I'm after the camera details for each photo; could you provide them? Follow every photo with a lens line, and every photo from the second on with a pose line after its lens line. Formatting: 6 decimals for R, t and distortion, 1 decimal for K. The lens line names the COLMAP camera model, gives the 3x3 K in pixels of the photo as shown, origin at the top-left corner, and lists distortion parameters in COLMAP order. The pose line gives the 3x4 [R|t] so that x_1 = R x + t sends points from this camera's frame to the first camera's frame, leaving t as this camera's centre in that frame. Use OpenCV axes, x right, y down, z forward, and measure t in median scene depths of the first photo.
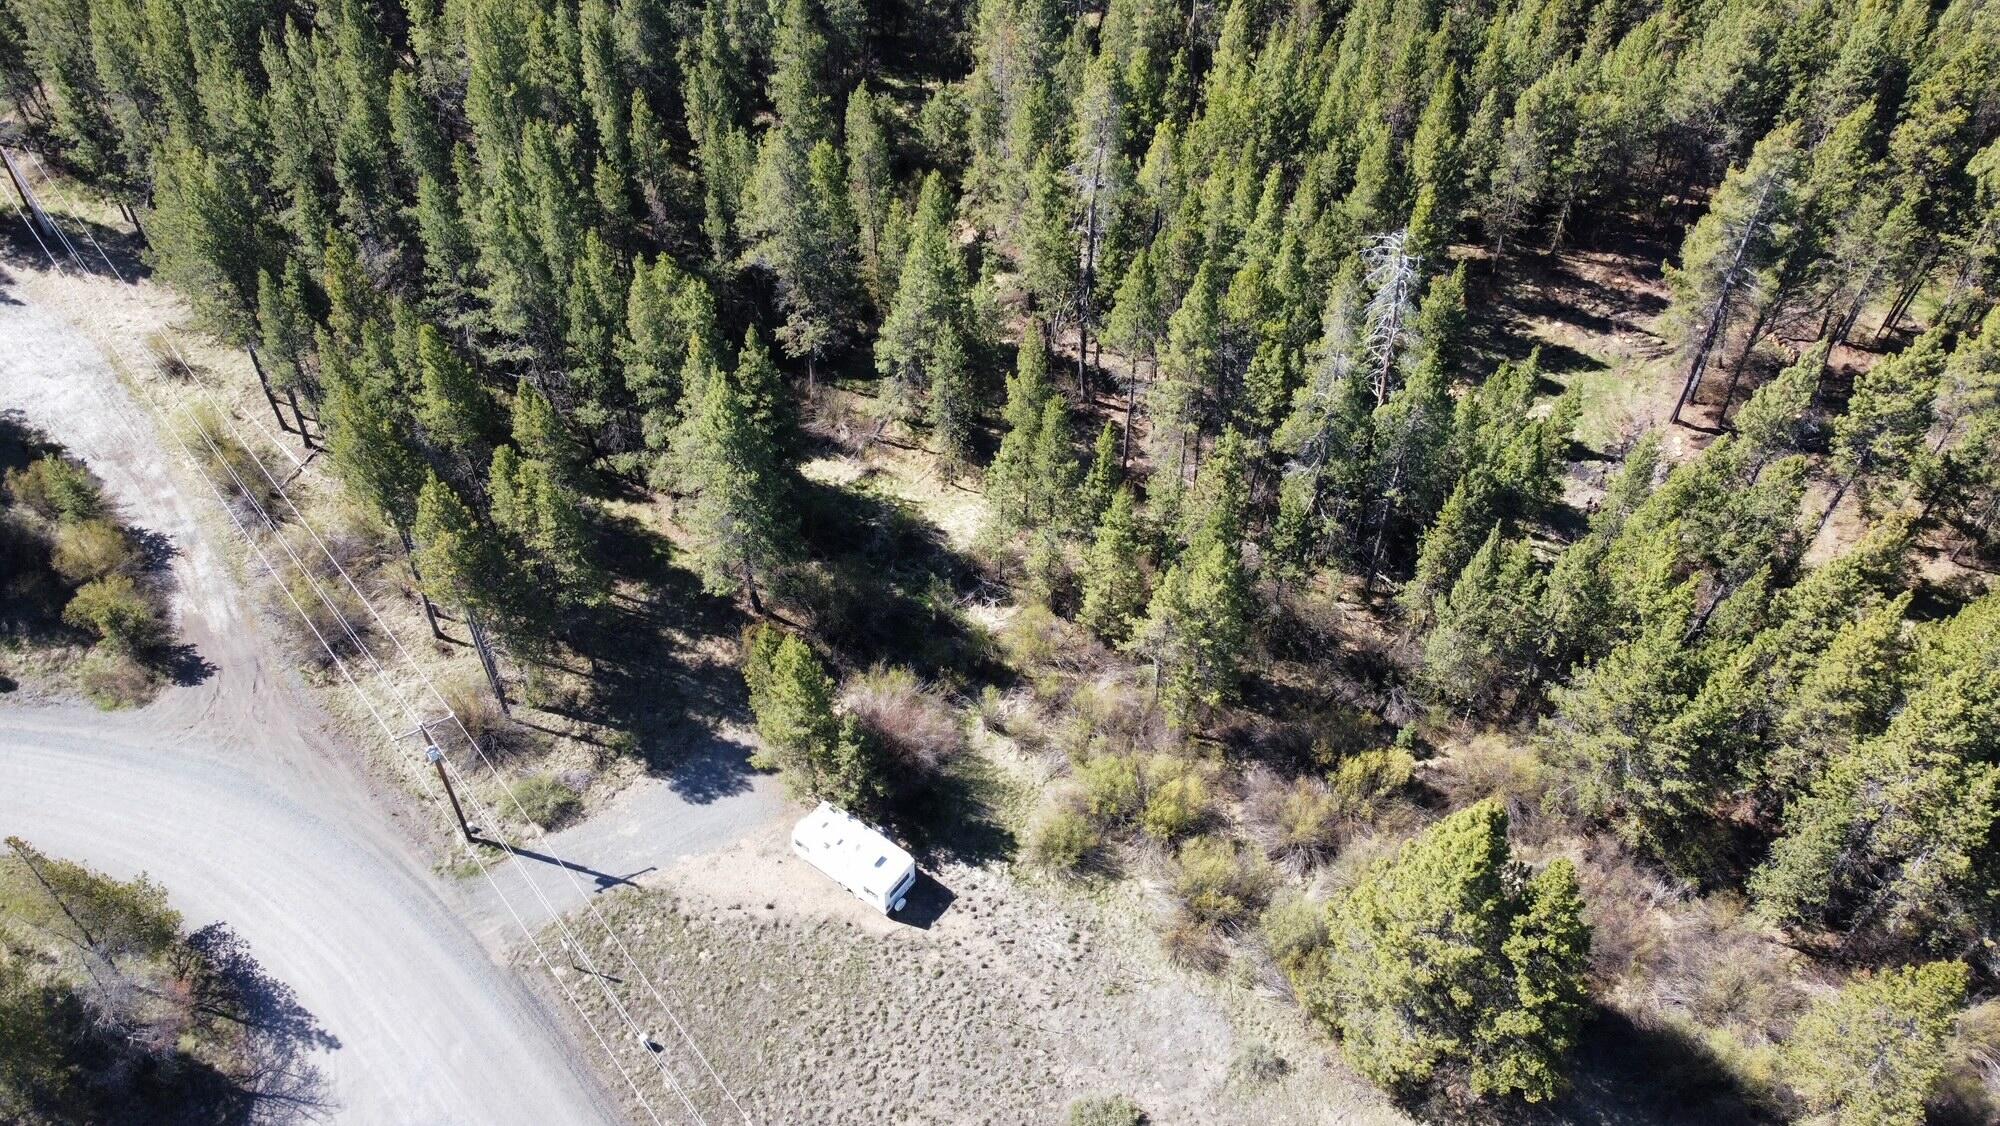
lens RADIAL K [[1525.3, 0, 993.9], [0, 1525.3, 561.7], [0, 0, 1]] dist [0.008161, -0.009373]
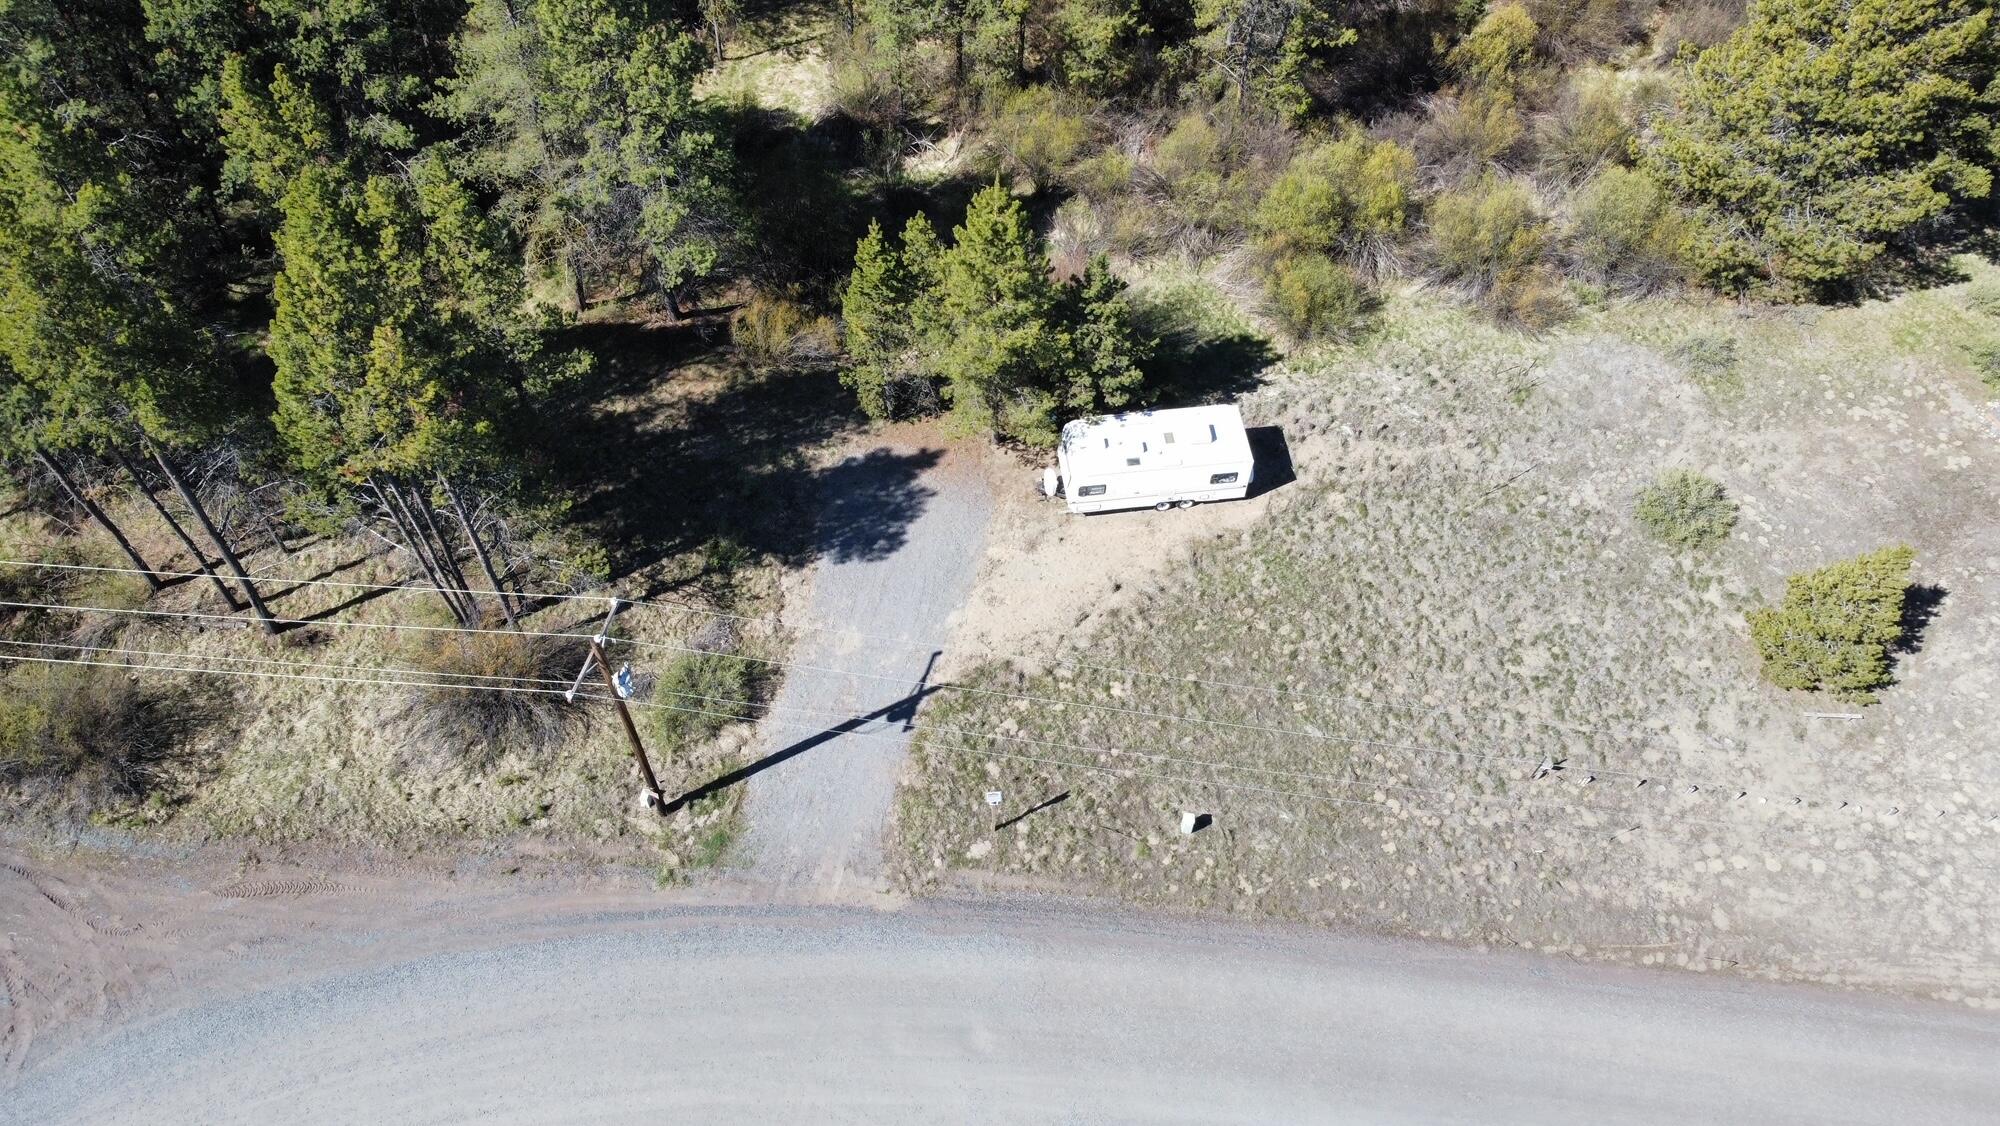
lens RADIAL K [[1525.3, 0, 1006.6], [0, 1525.3, 549.8], [0, 0, 1]] dist [0.008161, -0.009373]
pose [[0.719964, -0.573320, 0.391096, -0.389991], [0.501655, 0.819323, 0.277583, 0.004092], [-0.479578, -0.003654, 0.877492, 0.398048]]
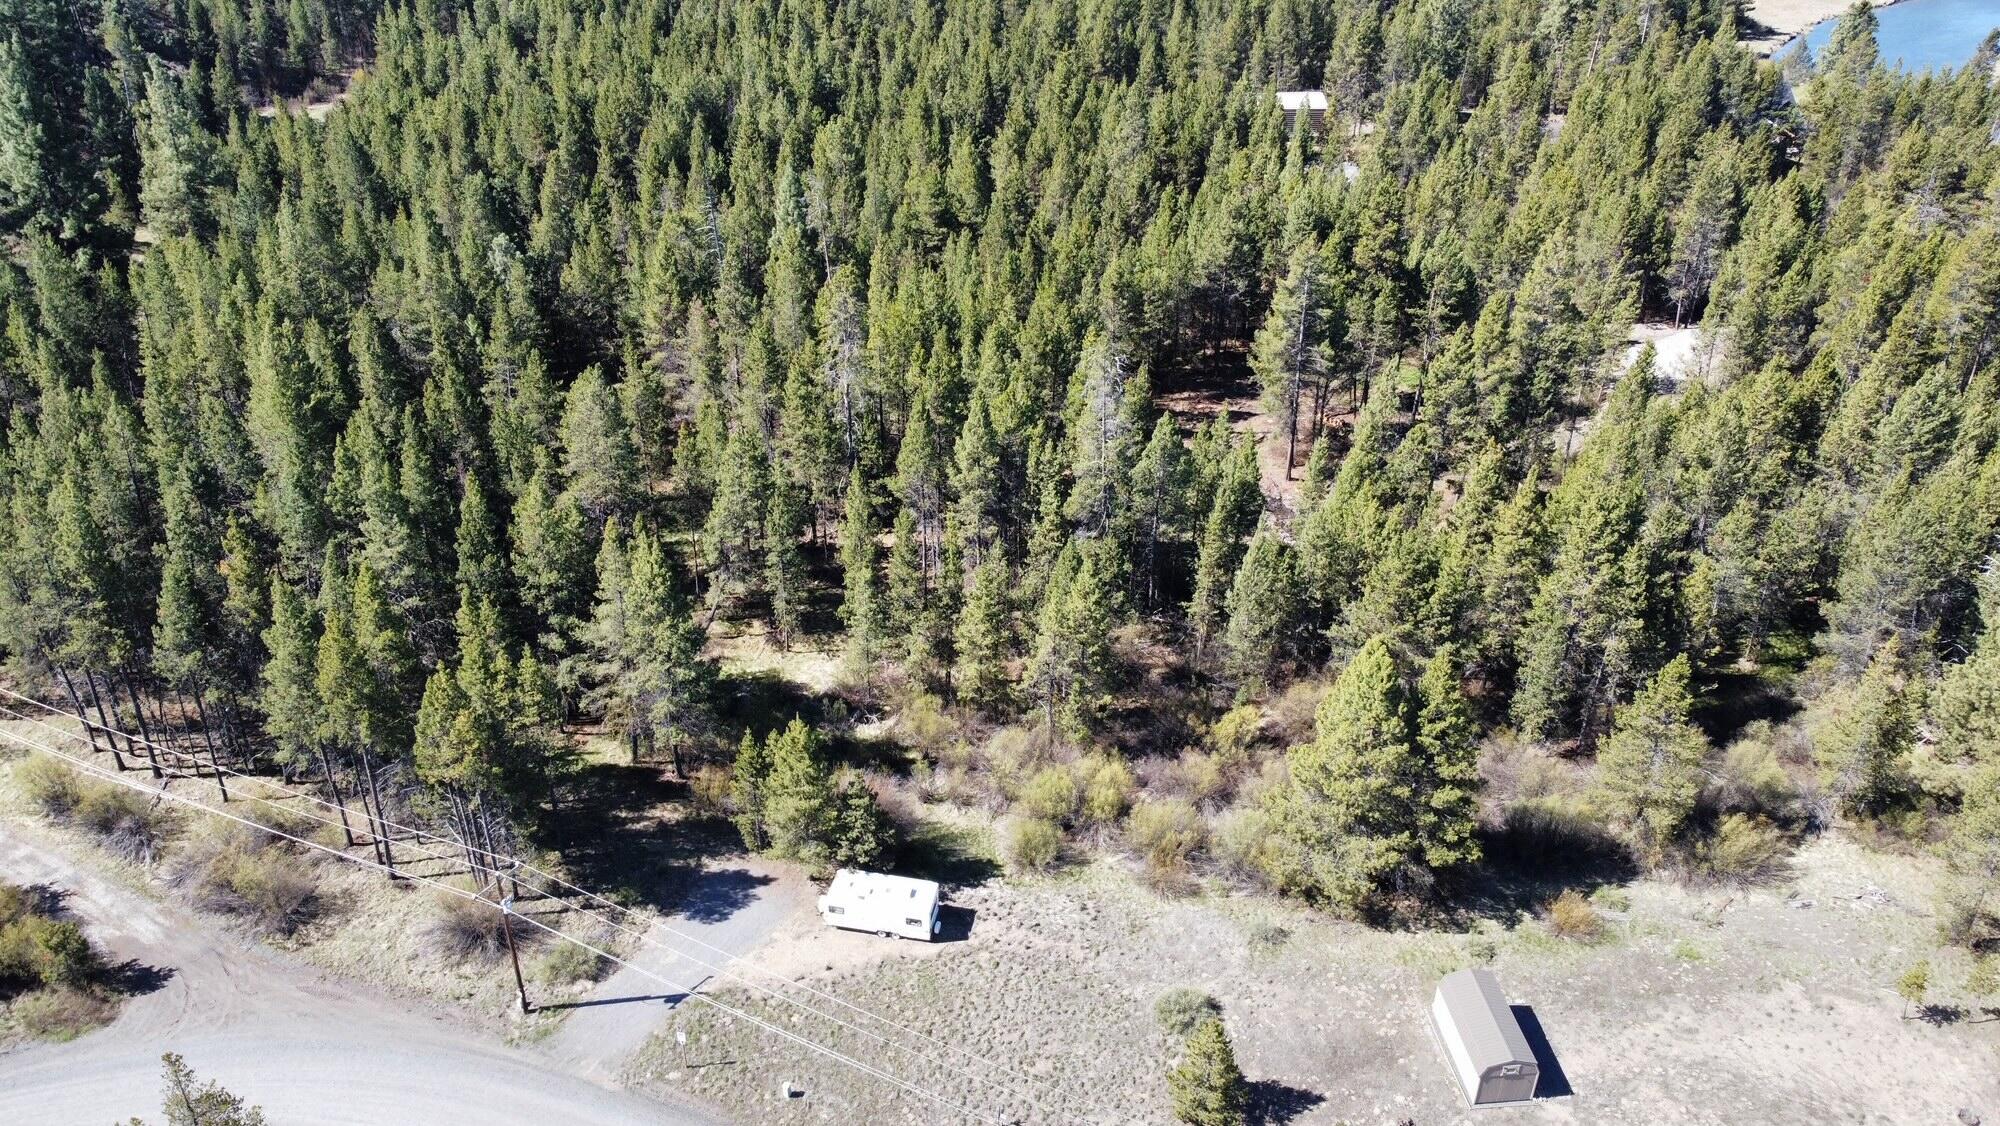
lens RADIAL K [[1525.3, 0, 1000.3], [0, 1525.3, 567.4], [0, 0, 1]] dist [0.008161, -0.009373]
pose [[0.902779, -0.229592, 0.363700, -0.335161], [0.313372, 0.930310, -0.190581, 0.185700], [-0.294598, 0.286026, 0.911812, -0.118222]]
